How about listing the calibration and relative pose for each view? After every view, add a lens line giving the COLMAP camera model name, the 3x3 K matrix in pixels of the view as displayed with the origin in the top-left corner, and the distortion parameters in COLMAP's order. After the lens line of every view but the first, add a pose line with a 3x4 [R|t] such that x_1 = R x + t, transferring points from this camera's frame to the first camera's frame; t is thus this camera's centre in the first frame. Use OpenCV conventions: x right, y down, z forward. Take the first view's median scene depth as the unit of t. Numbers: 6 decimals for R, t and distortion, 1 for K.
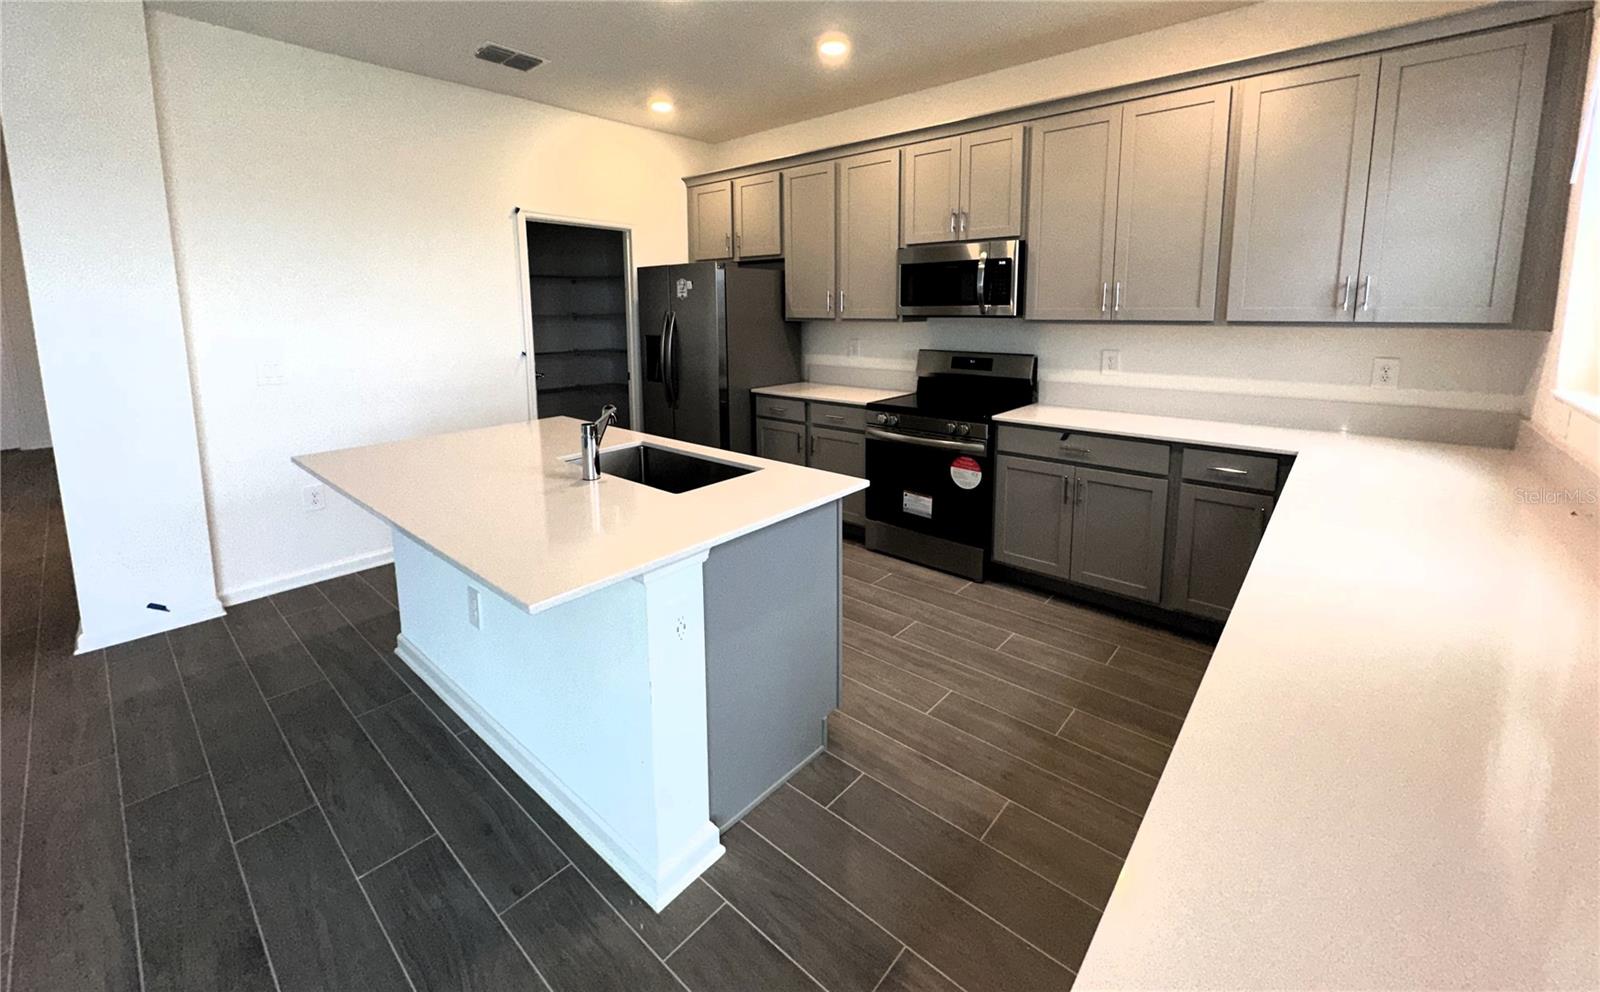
lens RADIAL K [[644.9, 0, 797.9], [0, 644.9, 387.2], [0, 0, 1]] dist [0.002277, 0.000587]
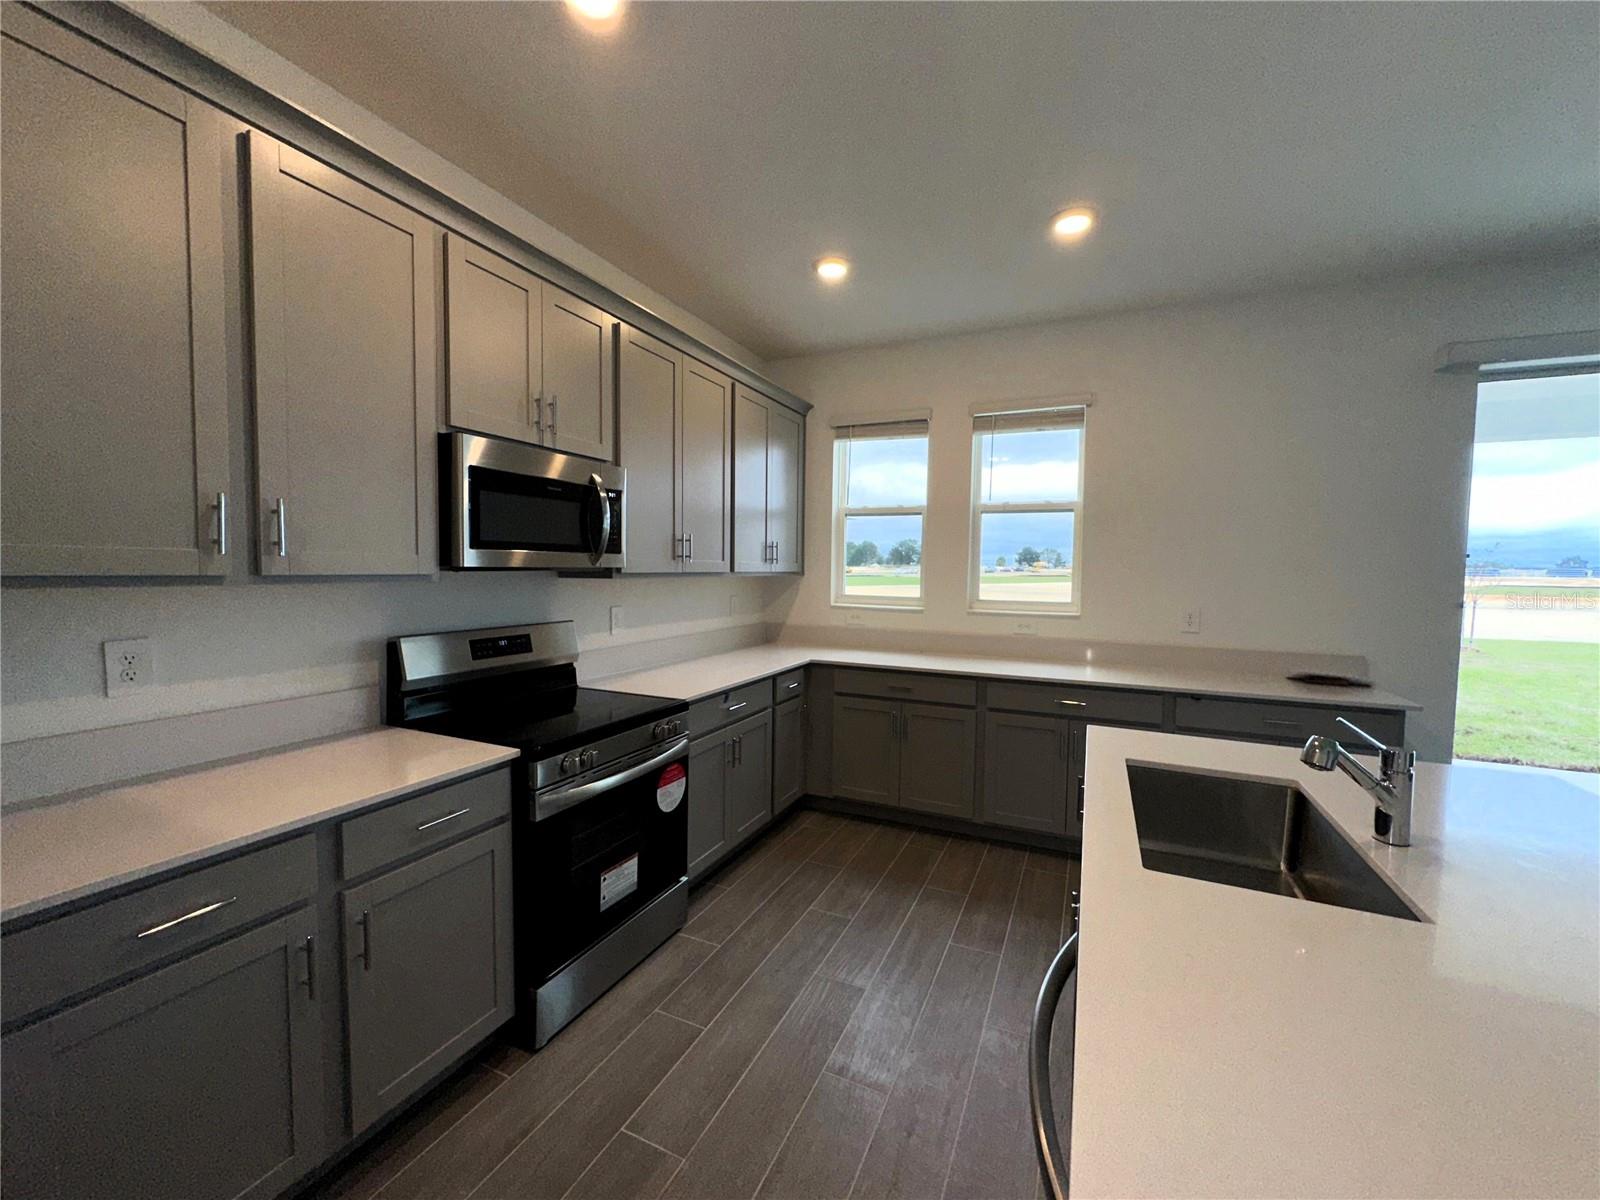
lens RADIAL K [[640.4, 0, 802.4], [0, 640.4, 598.8], [0, 0, 1]] dist [-0.000364, 0.000572]
pose [[-0.289998, -0.044697, 0.955983, -0.425200], [0.107144, 0.991113, 0.078841, -0.108422], [-0.951011, 0.125291, -0.282632, 0.986231]]
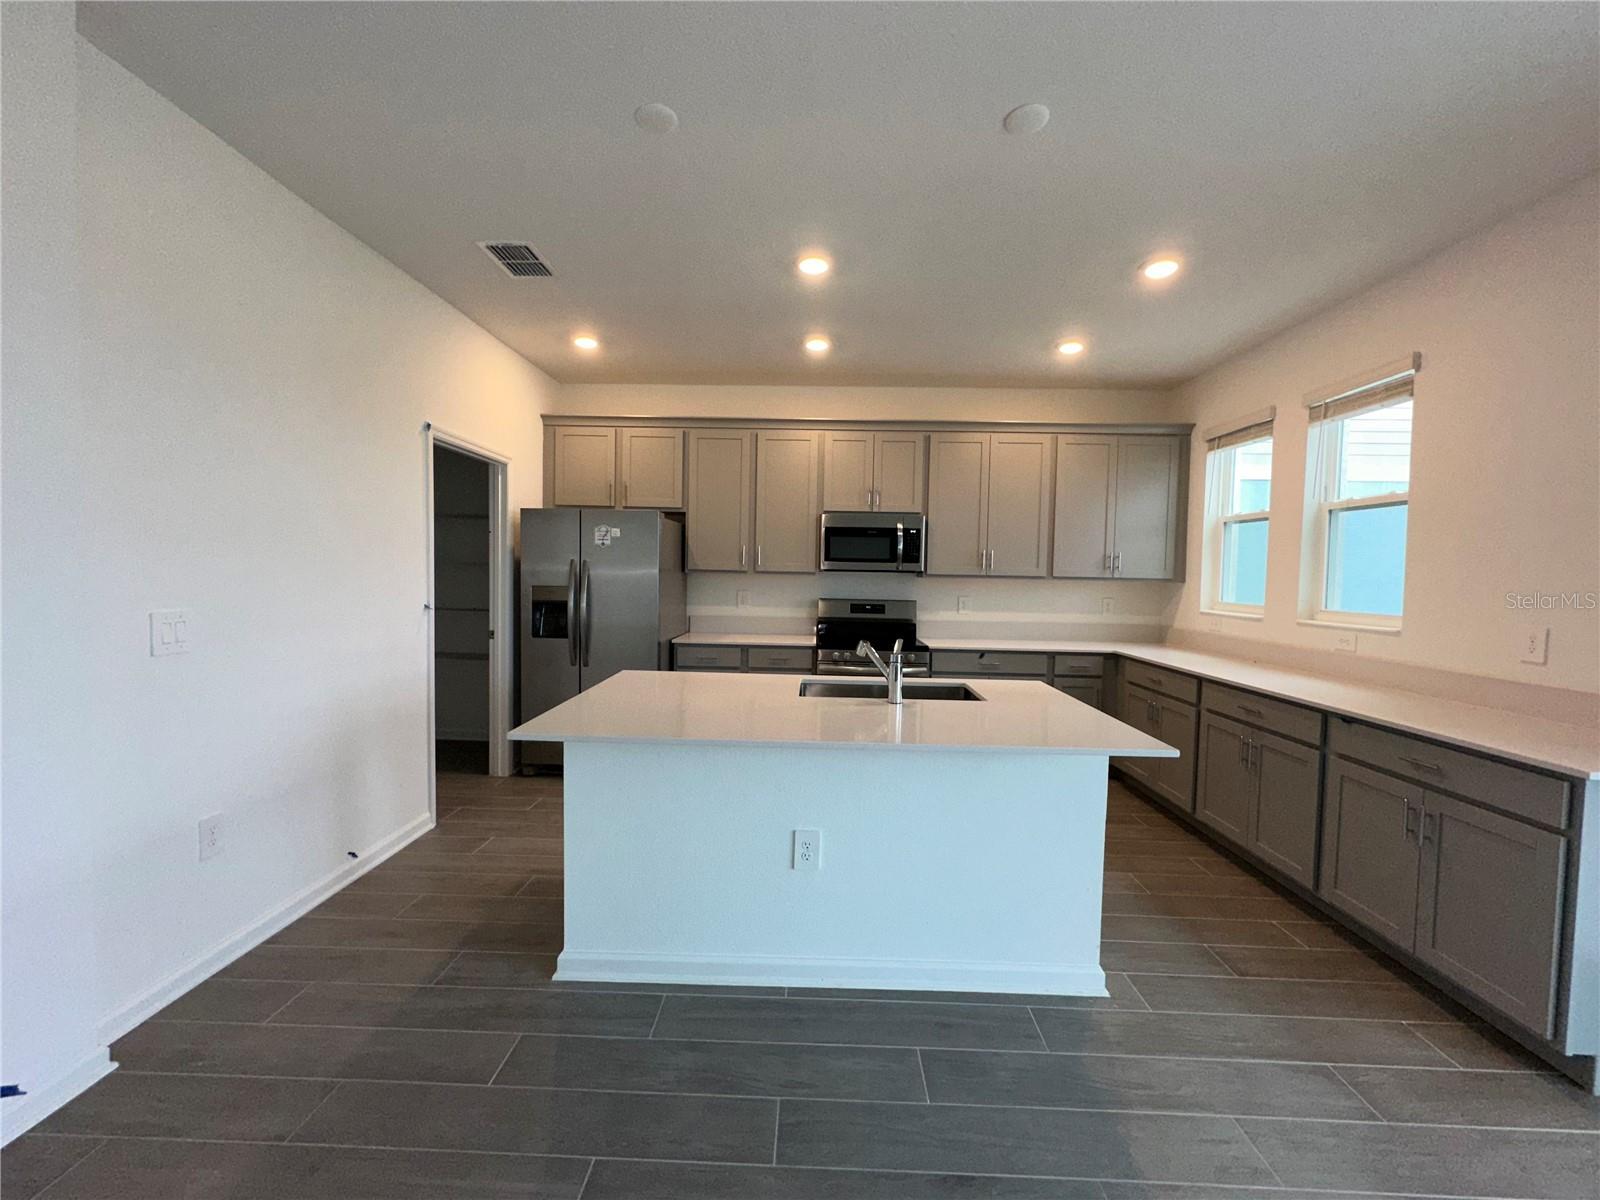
lens RADIAL K [[640.4, 0, 795.0], [0, 640.4, 600.7], [0, 0, 1]] dist [-0.000364, 0.000572]
pose [[0.770511, -0.007045, 0.637388, -0.698404], [0.053592, 0.997115, -0.053764, 0.007832], [-0.635170, 0.075585, 0.768665, 0.142952]]
